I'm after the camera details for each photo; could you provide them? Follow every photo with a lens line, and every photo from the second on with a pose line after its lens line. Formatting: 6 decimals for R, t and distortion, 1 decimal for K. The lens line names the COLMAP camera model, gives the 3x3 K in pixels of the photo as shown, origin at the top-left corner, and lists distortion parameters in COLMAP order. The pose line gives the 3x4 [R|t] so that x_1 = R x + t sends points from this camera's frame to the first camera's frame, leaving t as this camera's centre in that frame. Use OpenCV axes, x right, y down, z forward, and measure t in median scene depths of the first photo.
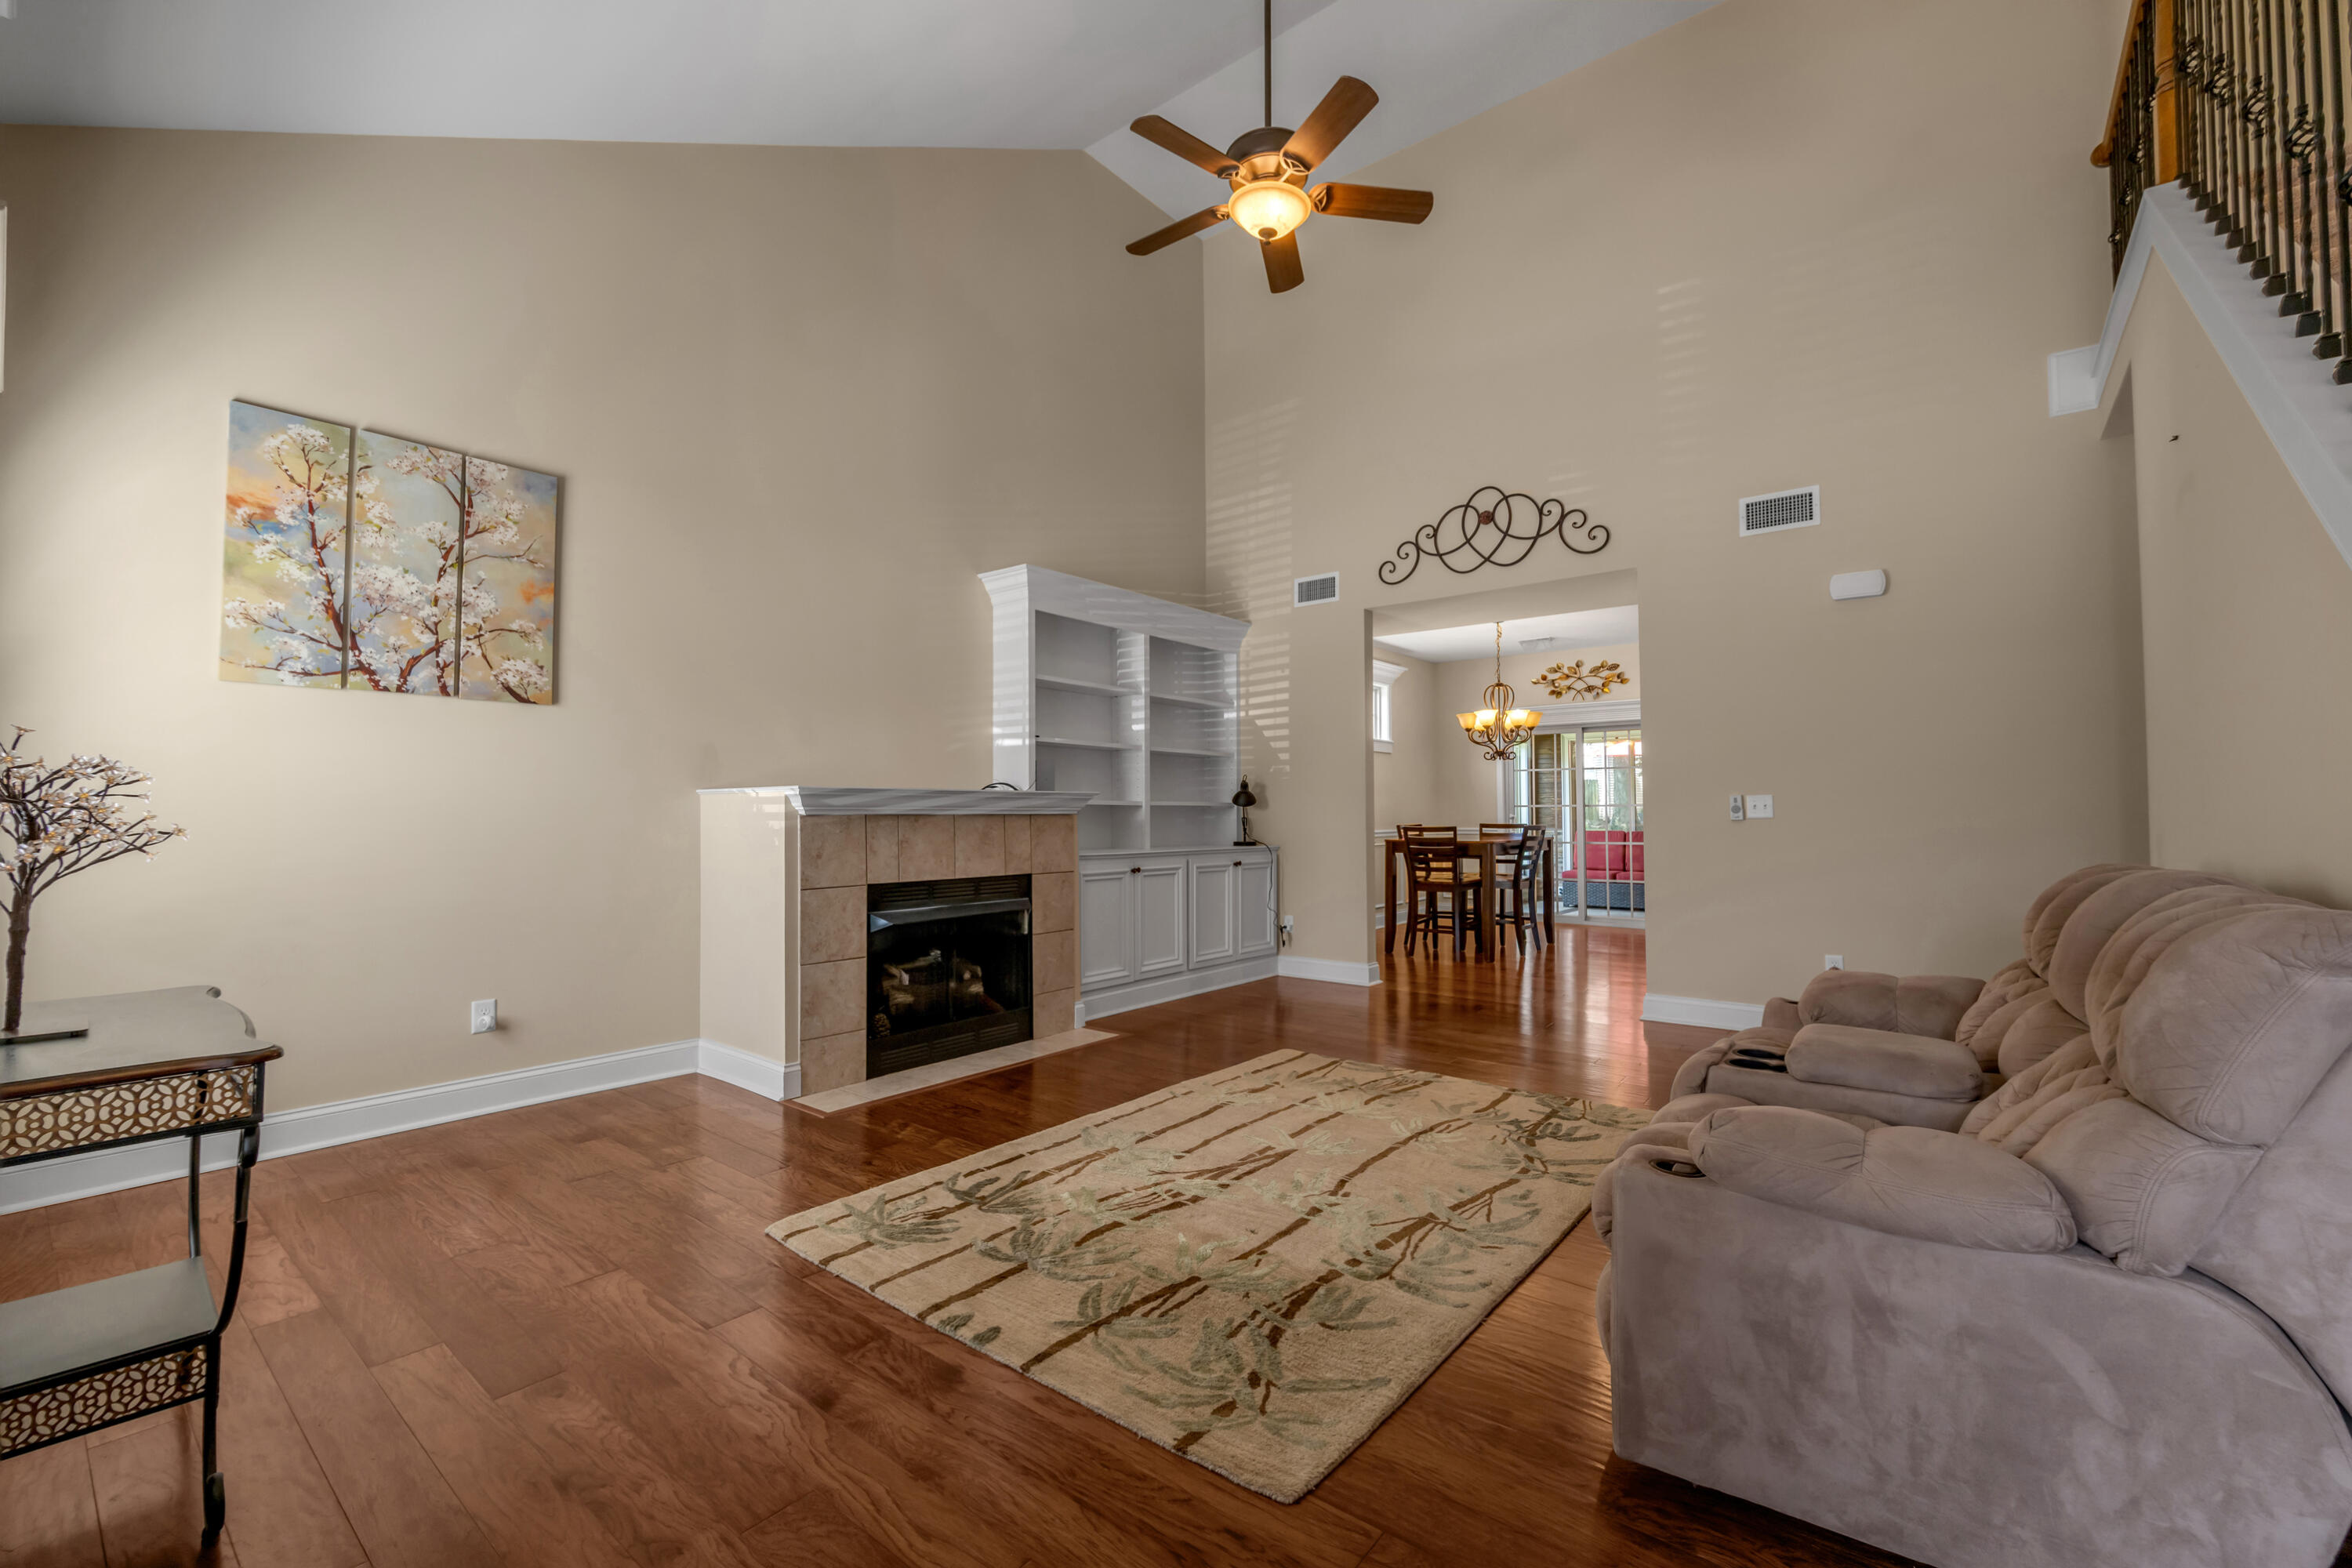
lens RADIAL K [[961.8, 0, 1185.3], [0, 961.8, 785.4], [0, 0, 1]] dist [-0.004493, 0.000524]
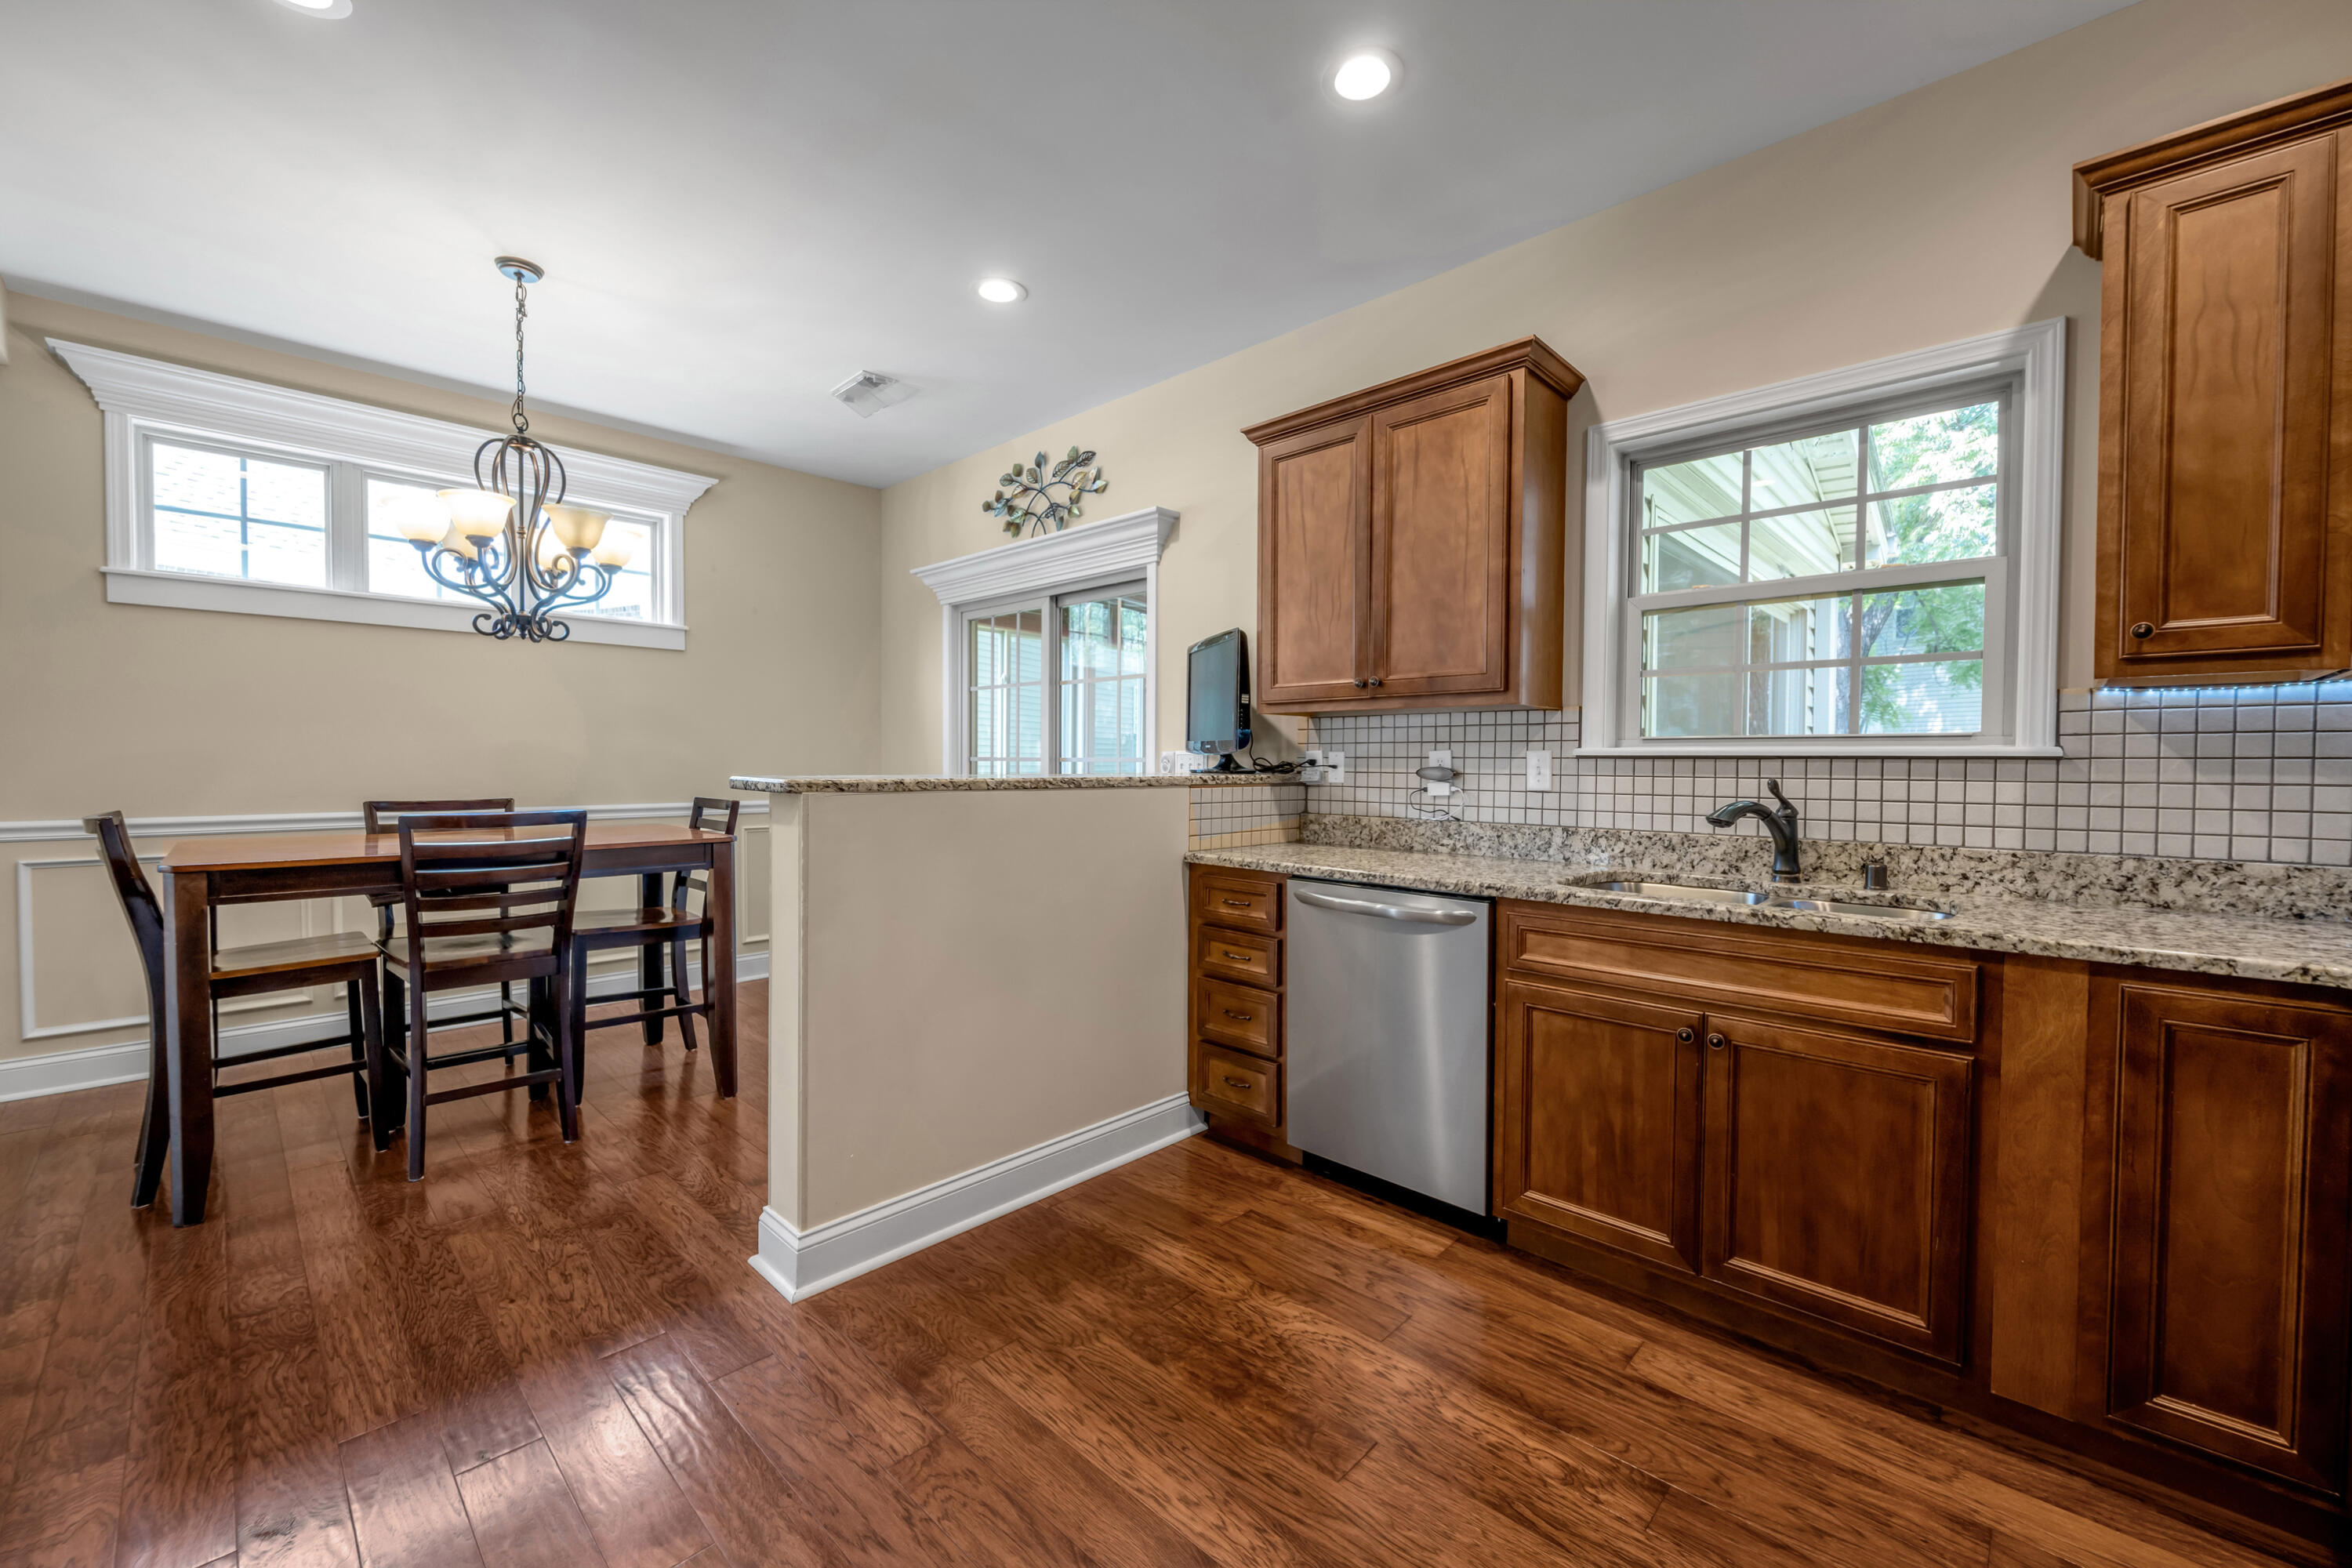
lens RADIAL K [[925.8, 0, 1185.1], [0, 925.8, 786.1], [0, 0, 1]] dist [-0.006245, 0.000474]
pose [[0.996376, 0.012072, -0.084196, 1.389935], [-0.007361, 0.998401, 0.056041, 0.020994], [0.084738, -0.055218, 0.994872, 1.454291]]
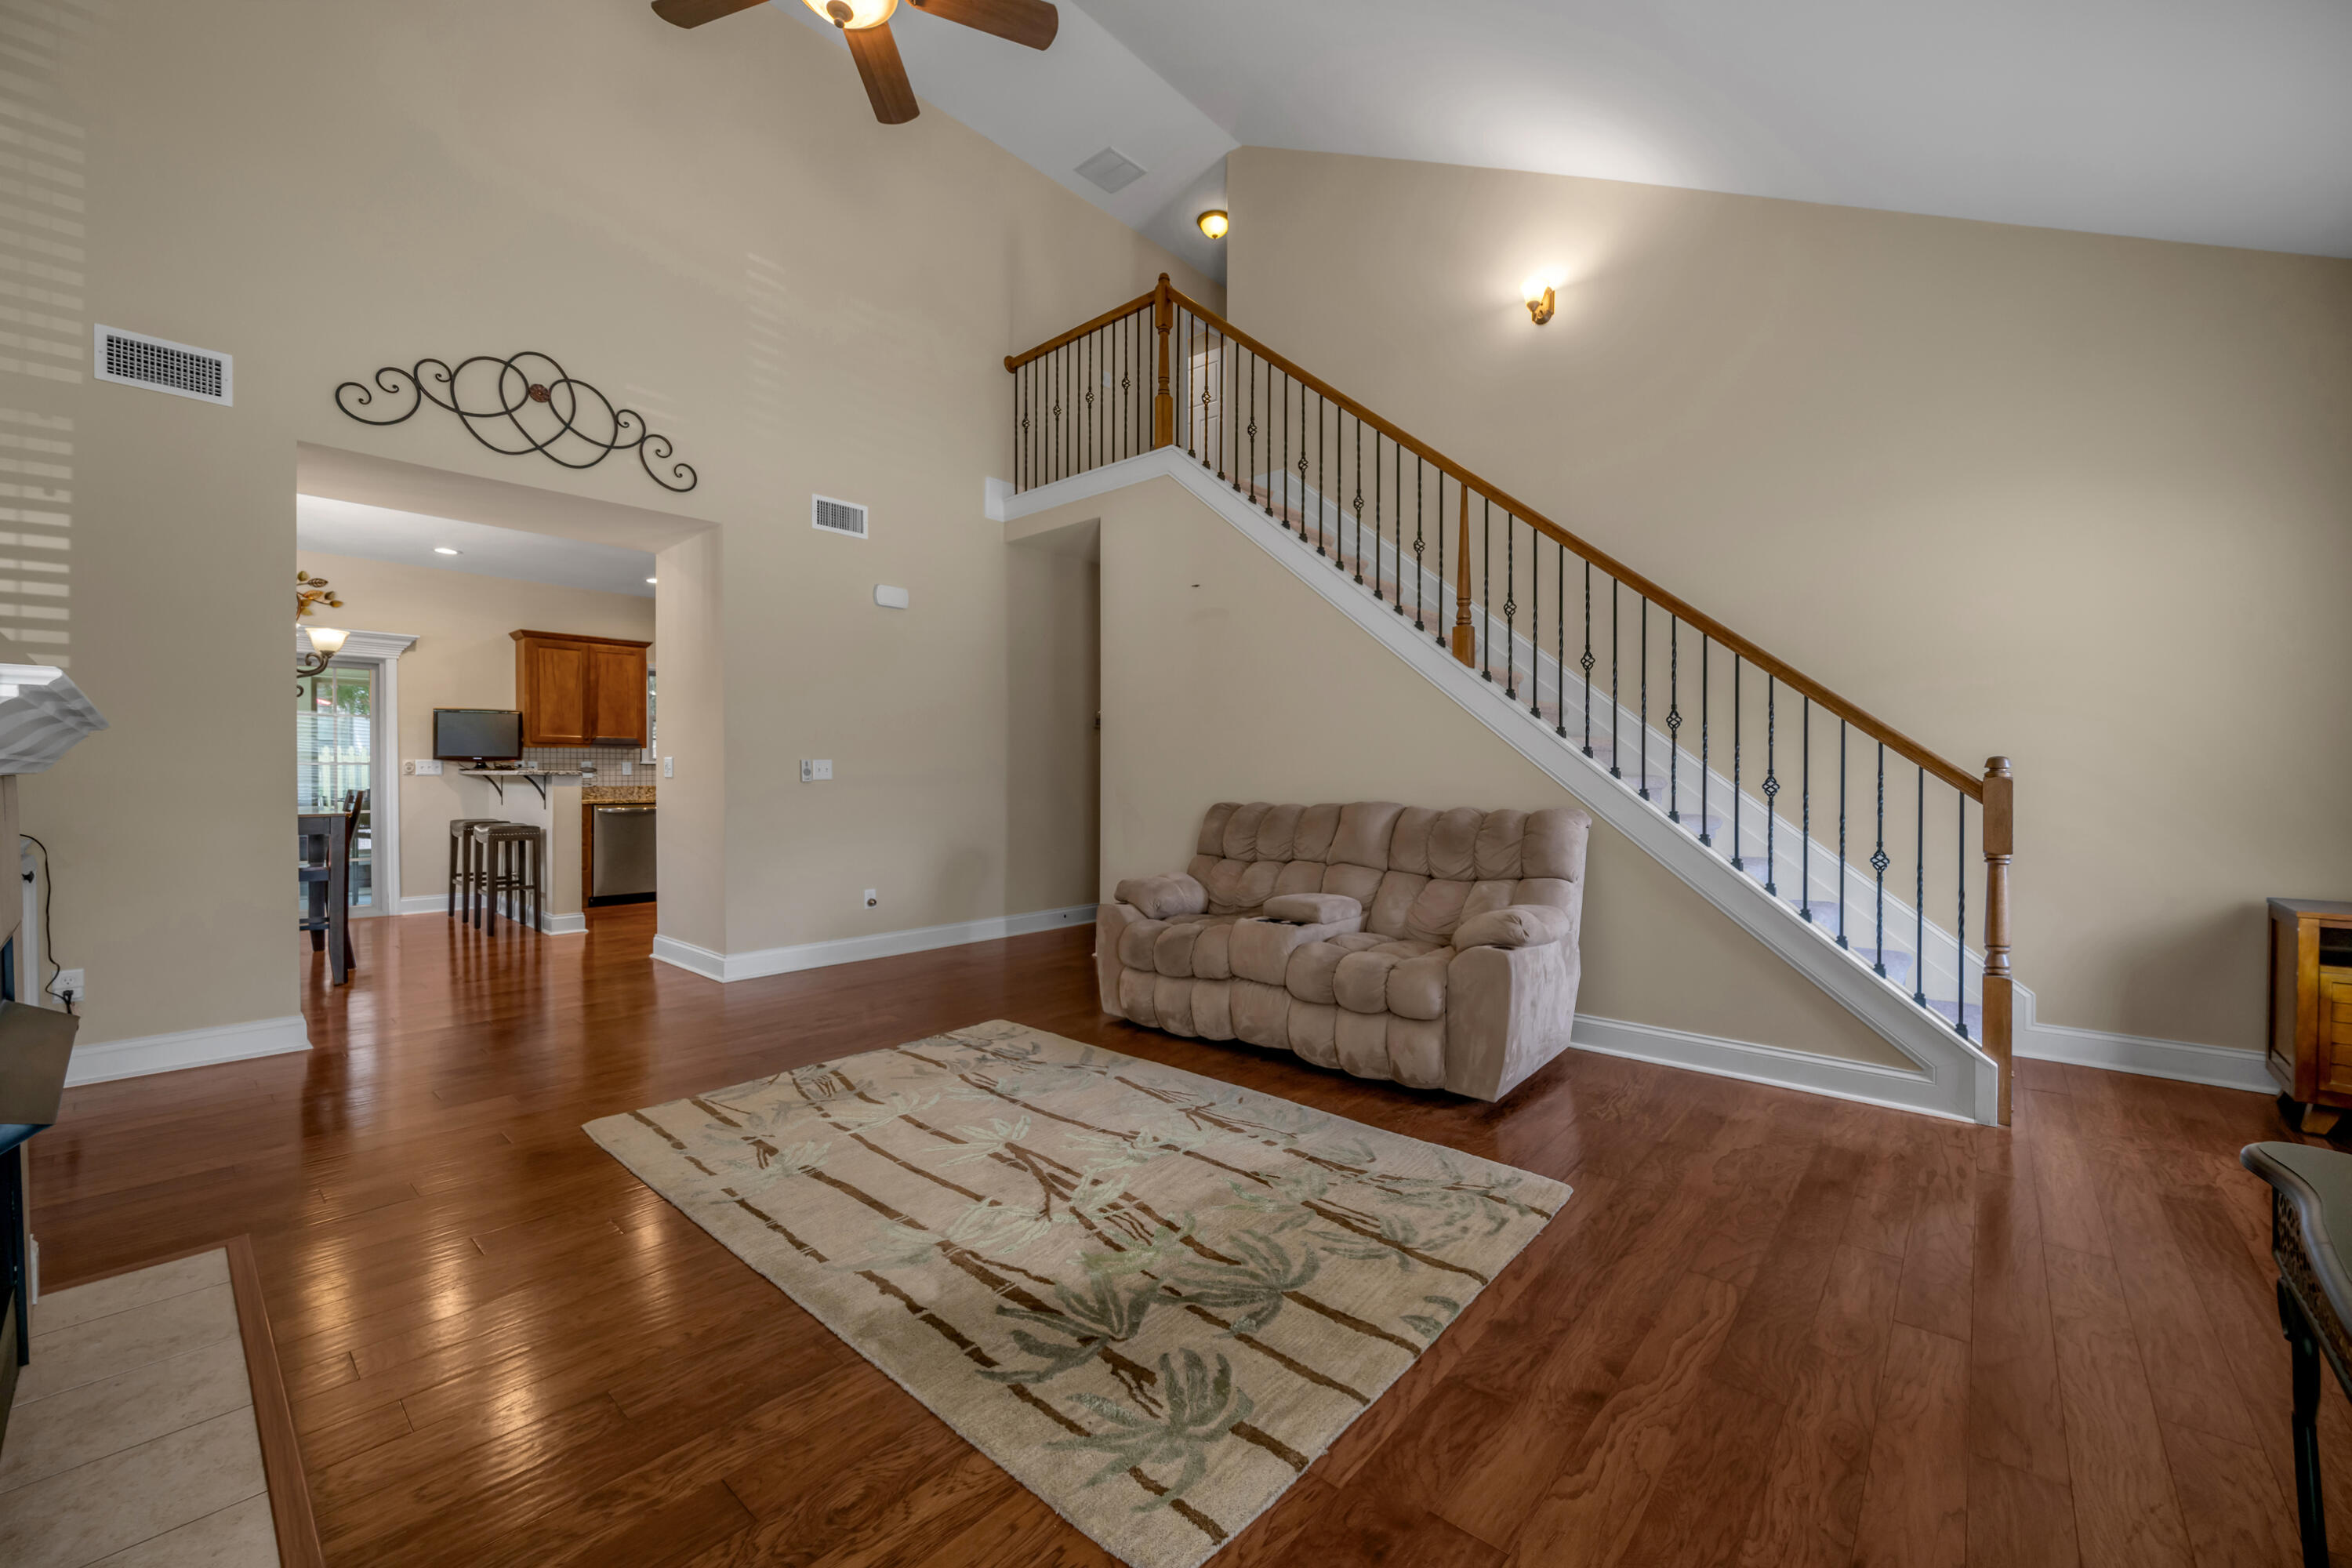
lens RADIAL K [[925.8, 0, 1186.9], [0, 925.8, 784.6], [0, 0, 1]] dist [-0.006245, 0.000474]
pose [[0.046387, -0.008032, 0.998891, -0.667534], [-0.032163, 0.999437, 0.009530, 0.021298], [-0.998406, -0.032569, 0.046103, 0.708617]]
